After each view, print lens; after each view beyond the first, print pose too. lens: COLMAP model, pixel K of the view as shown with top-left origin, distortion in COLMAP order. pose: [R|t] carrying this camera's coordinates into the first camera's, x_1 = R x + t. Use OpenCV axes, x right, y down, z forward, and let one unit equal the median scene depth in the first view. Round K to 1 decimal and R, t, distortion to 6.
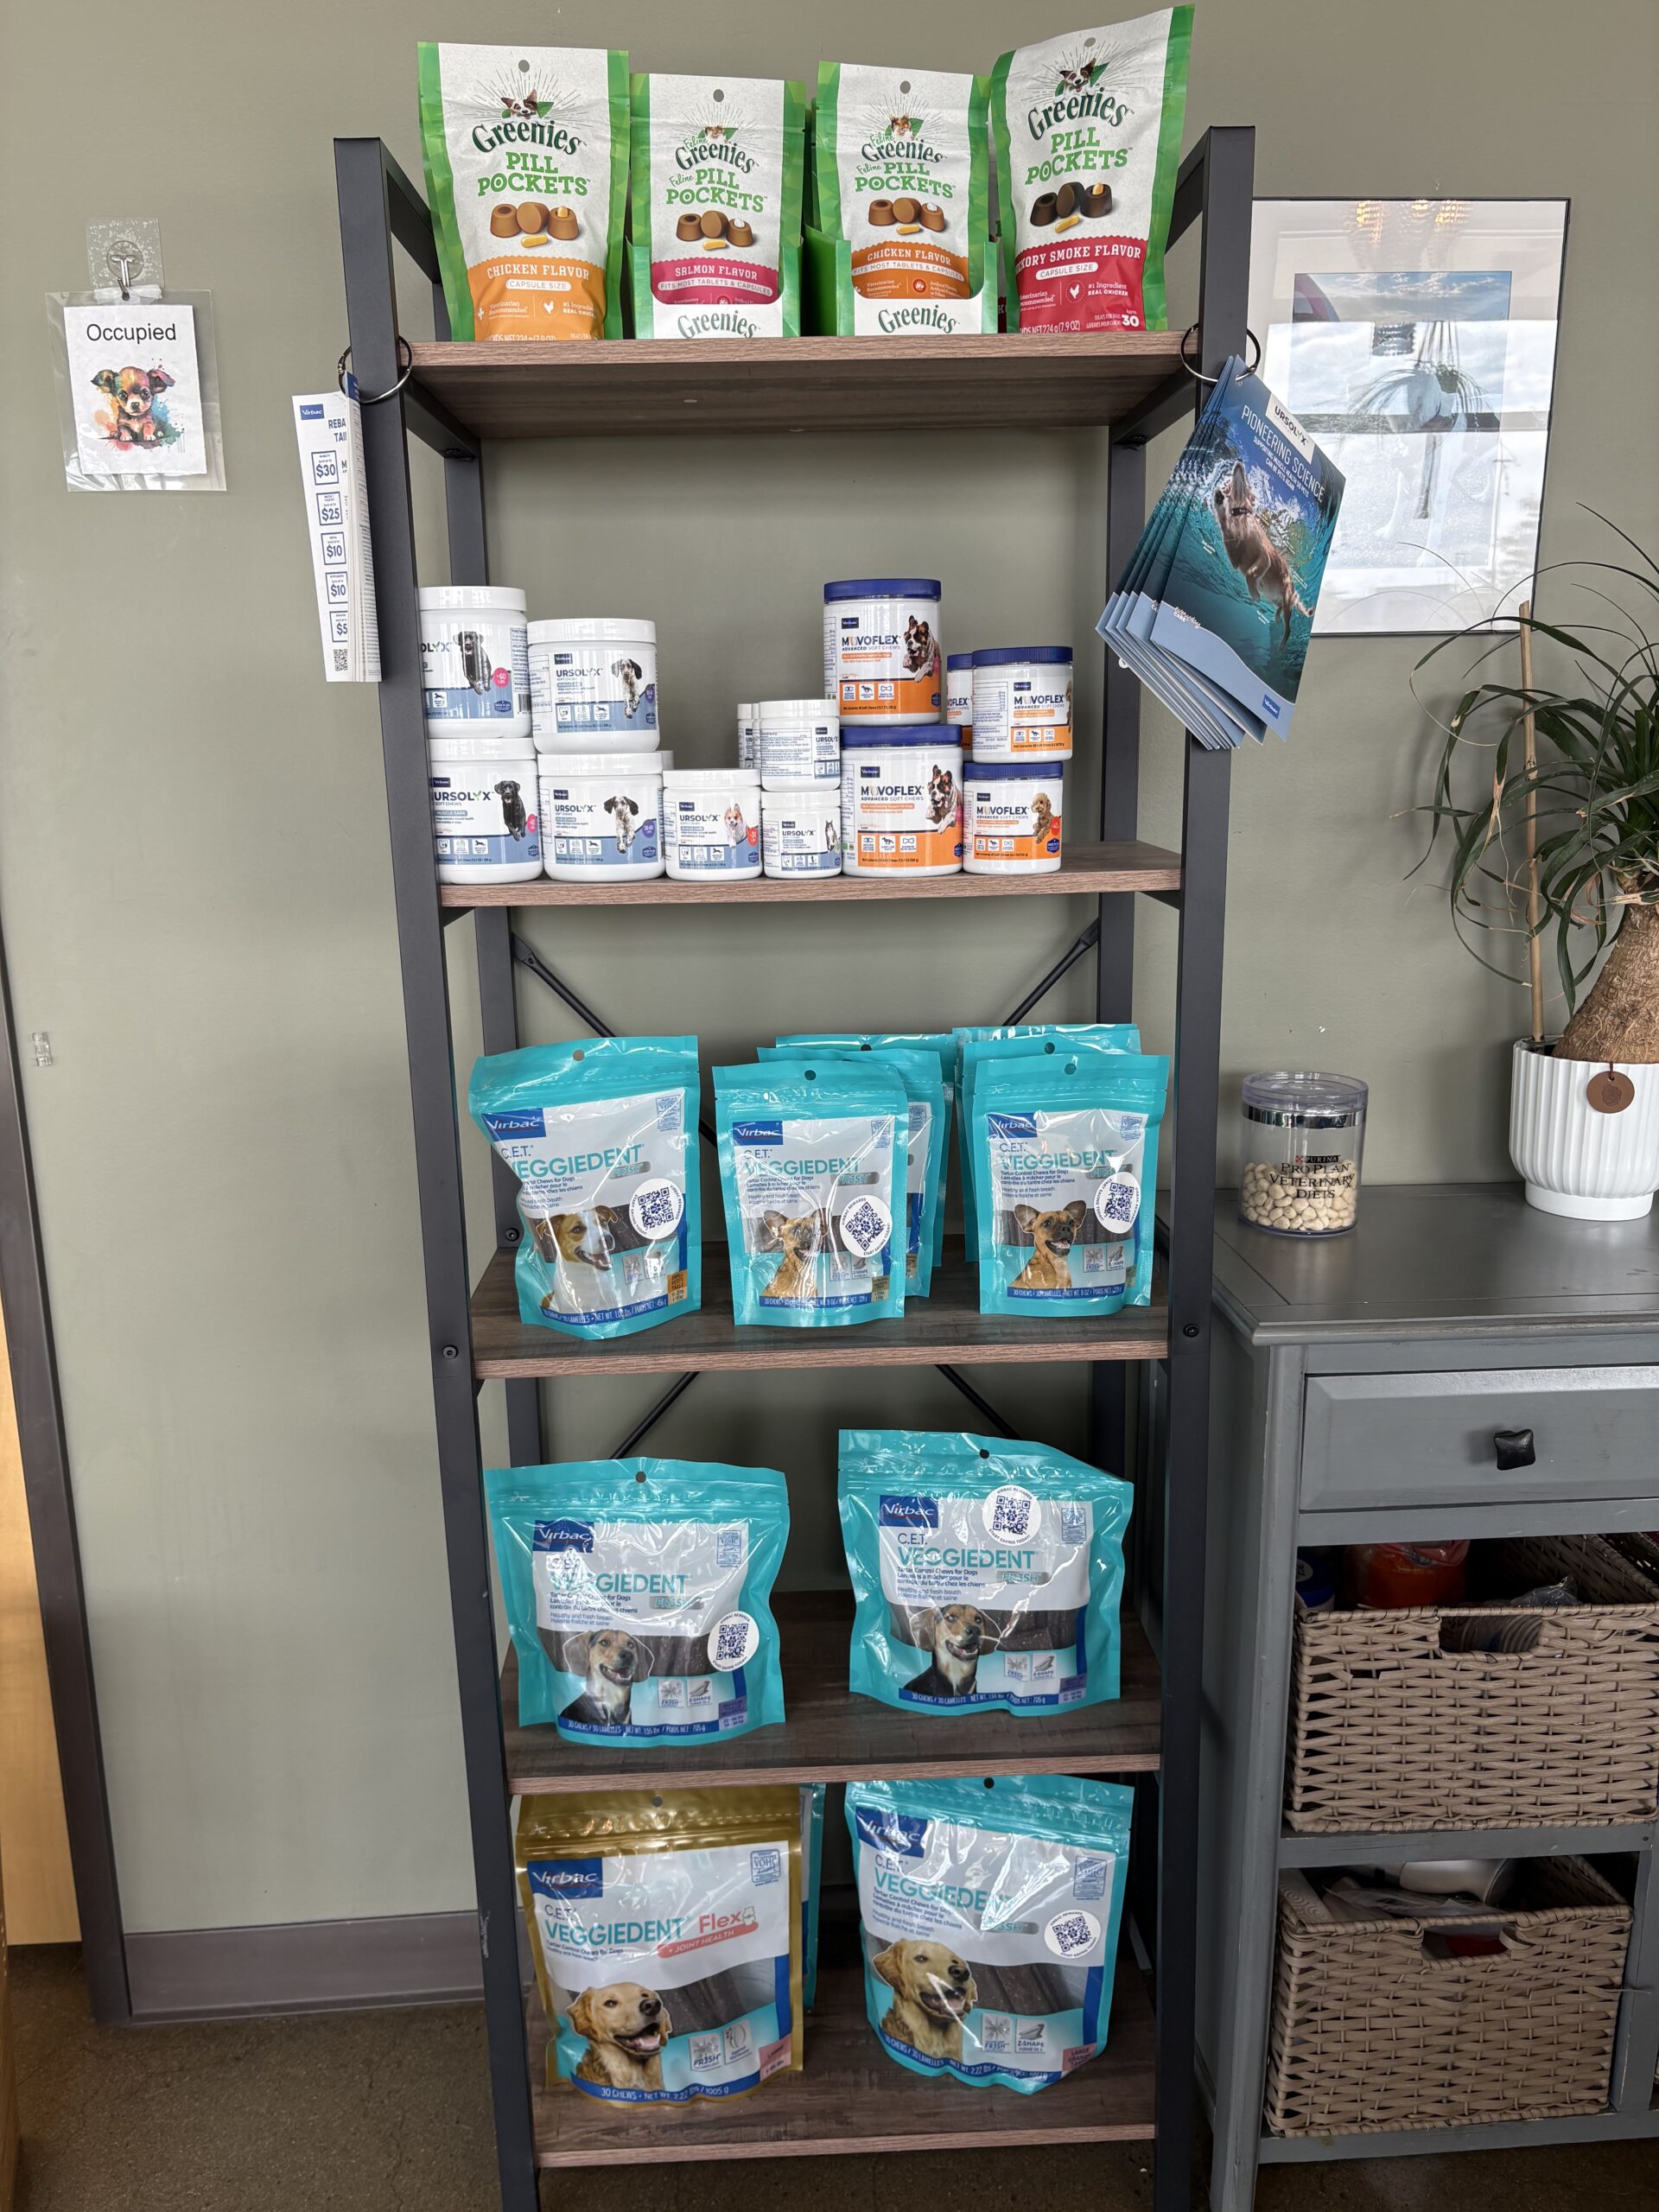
lens RADIAL K [[1682.3, 0, 828.5], [0, 1682.3, 1106.0], [0, 0, 1]] dist [0.073740, -0.038052]
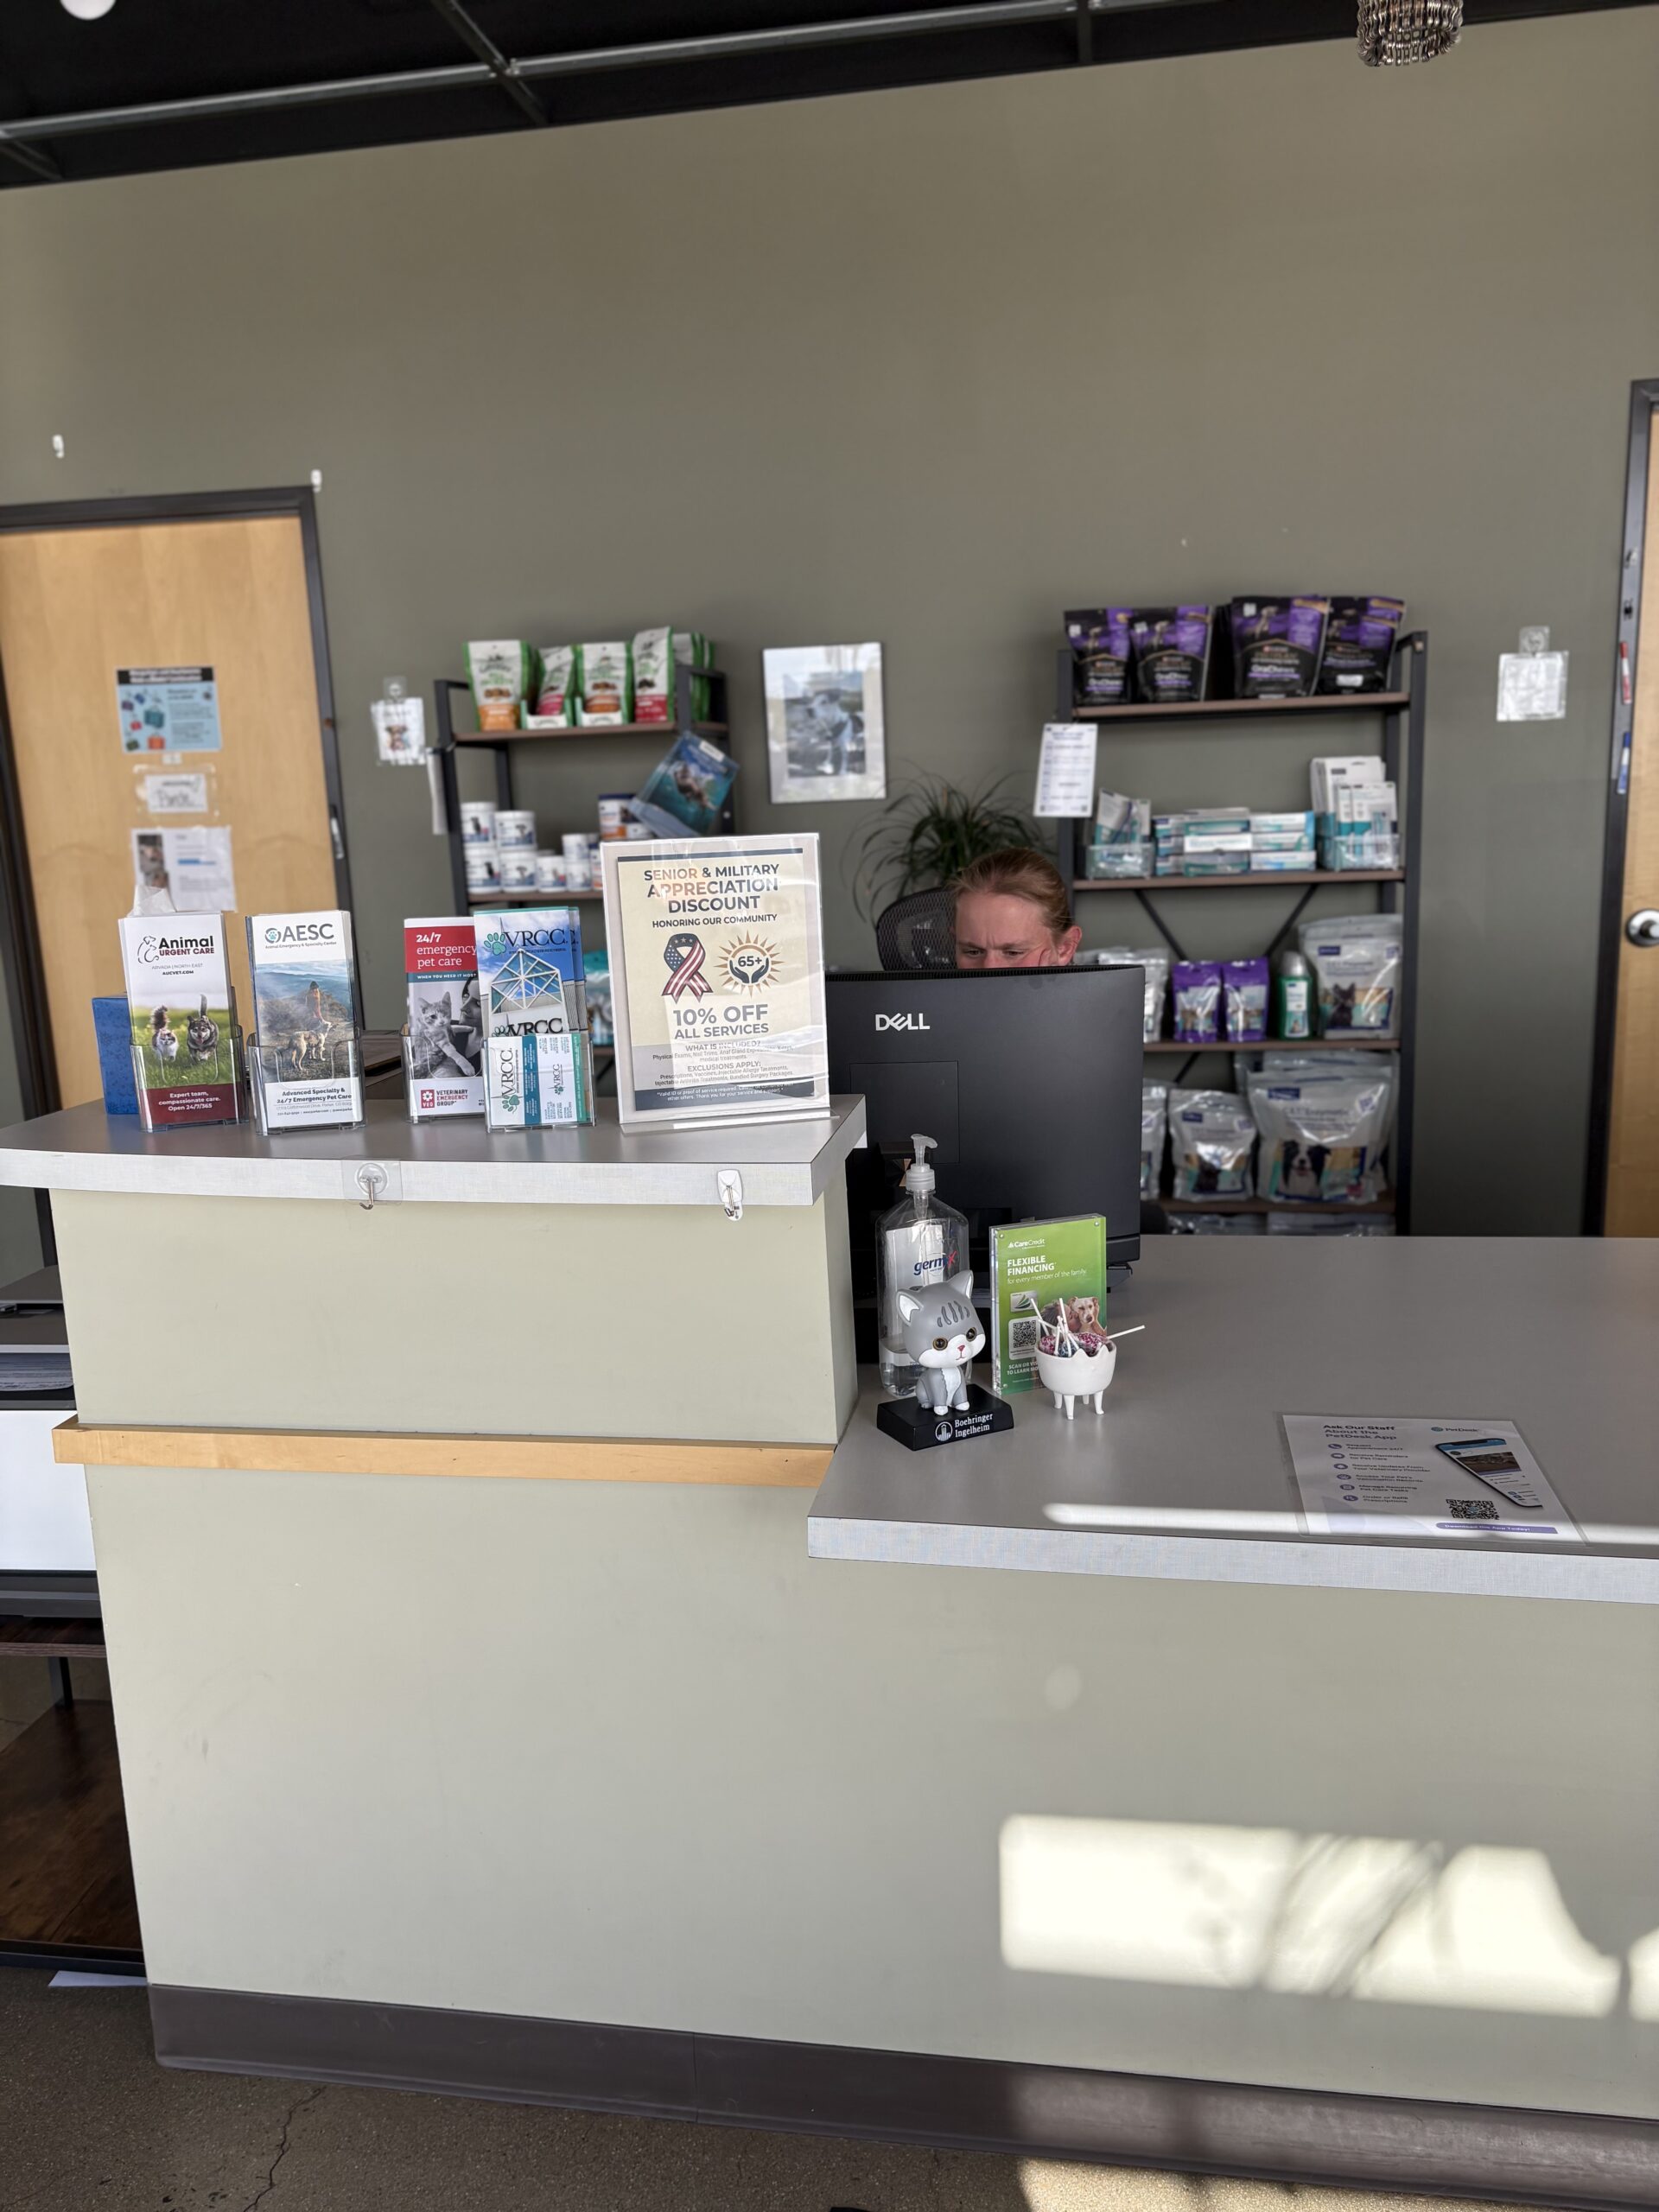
lens RADIAL K [[1682.3, 0, 850.3], [0, 1682.3, 1122.5], [0, 0, 1]] dist [0.073740, -0.038052]
pose [[0.975840, 0.011957, -0.218159, 1.194286], [-0.016679, 0.999665, -0.019813, 0.356728], [0.217849, 0.022973, 0.975712, -1.982367]]
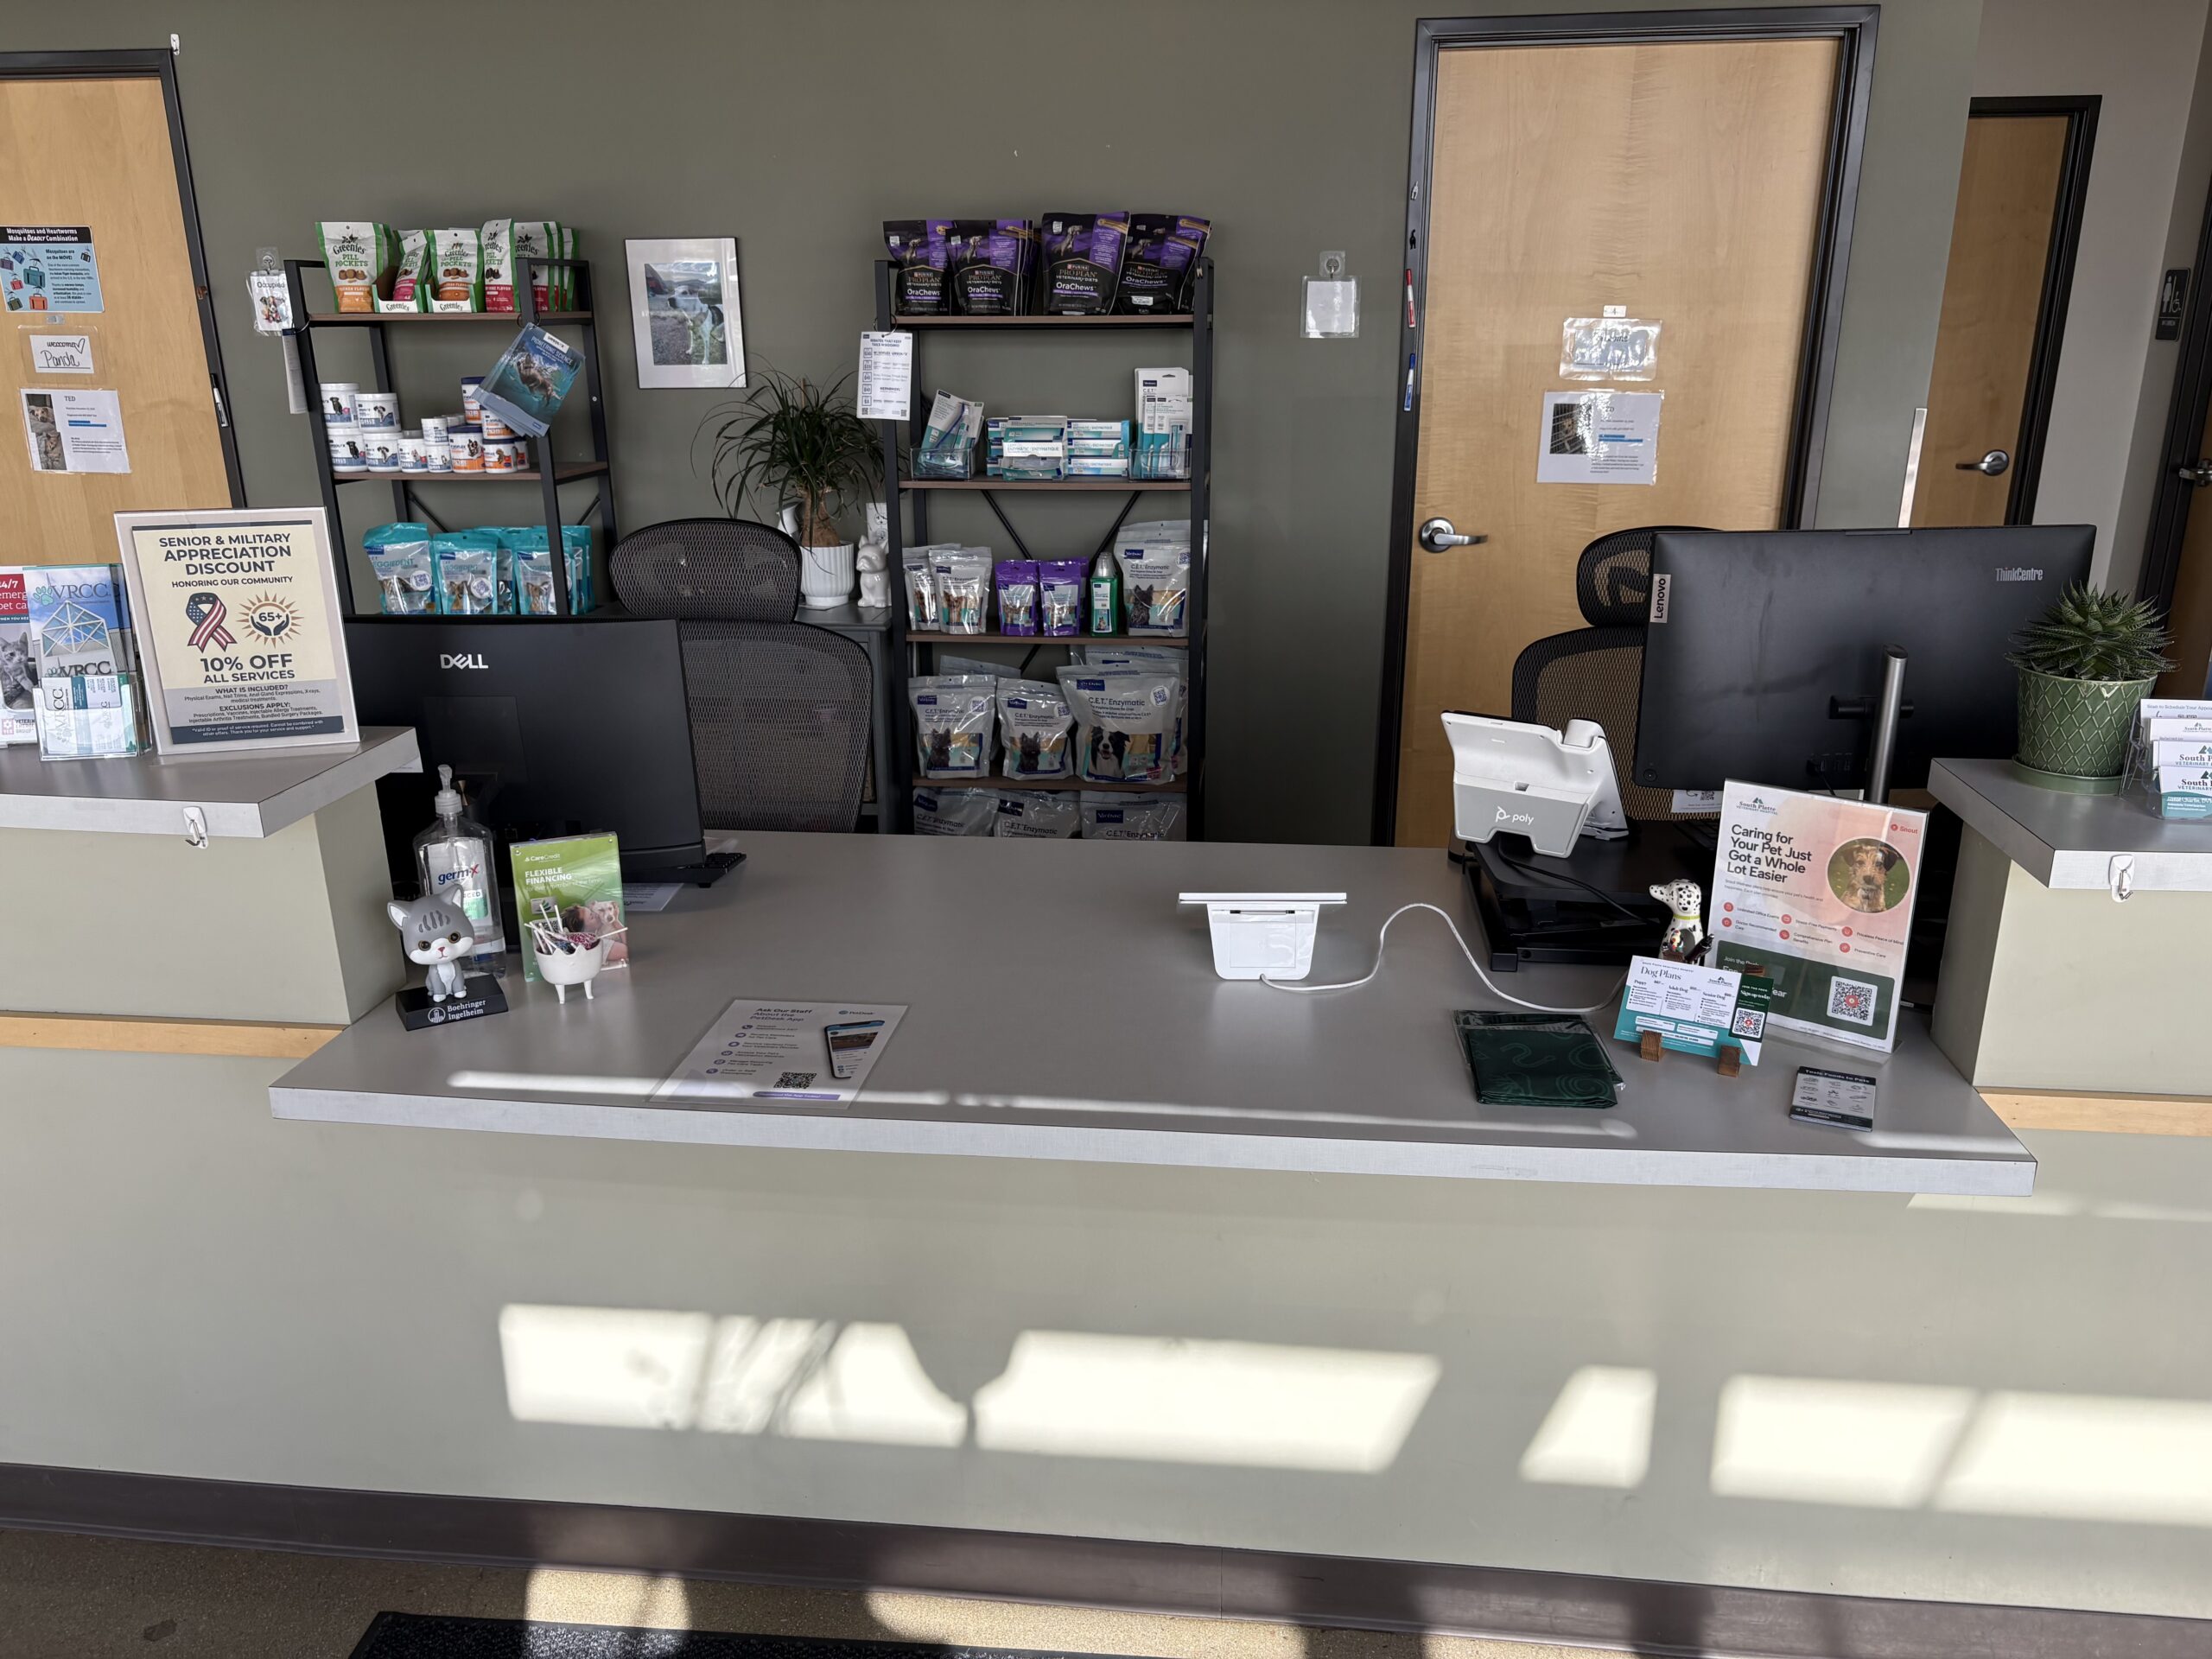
lens RADIAL K [[1682.3, 0, 1102.6], [0, 1682.3, 847.8], [0, 0, 1]] dist [0.073740, -0.038052]
pose [[0.985445, 0.048277, -0.162995, 1.869538], [-0.032982, 0.994904, 0.095276, 0.236311], [0.166764, -0.088513, 0.982016, -2.146580]]
